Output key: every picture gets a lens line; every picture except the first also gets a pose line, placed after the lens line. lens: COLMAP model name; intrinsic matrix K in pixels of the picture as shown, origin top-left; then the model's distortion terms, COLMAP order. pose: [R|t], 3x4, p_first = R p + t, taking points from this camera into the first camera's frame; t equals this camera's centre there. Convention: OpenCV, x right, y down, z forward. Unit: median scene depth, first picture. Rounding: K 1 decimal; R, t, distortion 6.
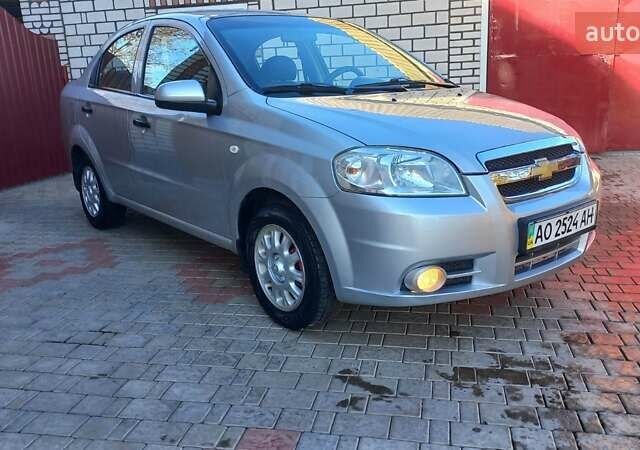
lens RADIAL K [[564.3, 0, 337.3], [0, 564.3, 225.8], [0, 0, 1]] dist [0.099304, -0.133273]
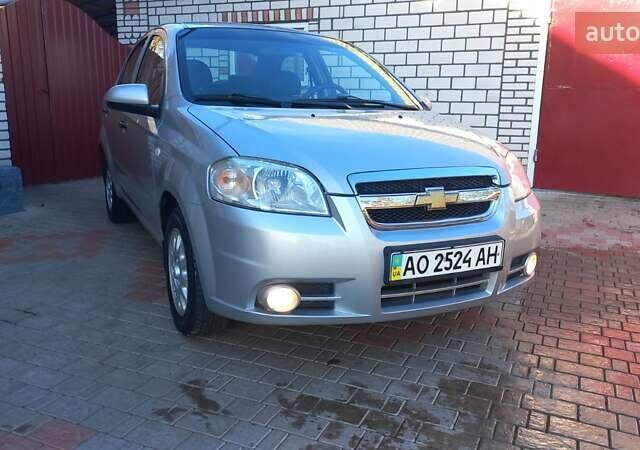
lens RADIAL K [[564.3, 0, 337.3], [0, 564.3, 225.8], [0, 0, 1]] dist [0.099304, -0.133273]
pose [[0.975011, 0.105227, -0.195655, 0.393490], [-0.112587, 0.993279, -0.026853, -0.012264], [0.191515, 0.048211, 0.980305, 0.061524]]
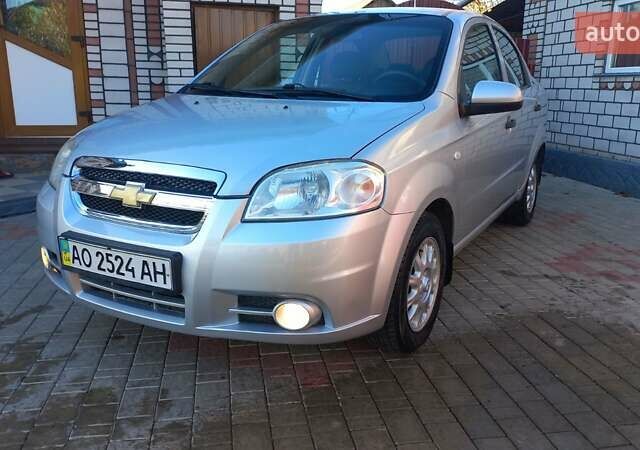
lens RADIAL K [[564.3, 0, 337.3], [0, 564.3, 225.8], [0, 0, 1]] dist [0.099304, -0.133273]
pose [[0.384740, 0.271807, -0.882098, 1.248050], [-0.266082, 0.947750, 0.175981, -0.288056], [0.883841, 0.167004, 0.436961, 0.915688]]
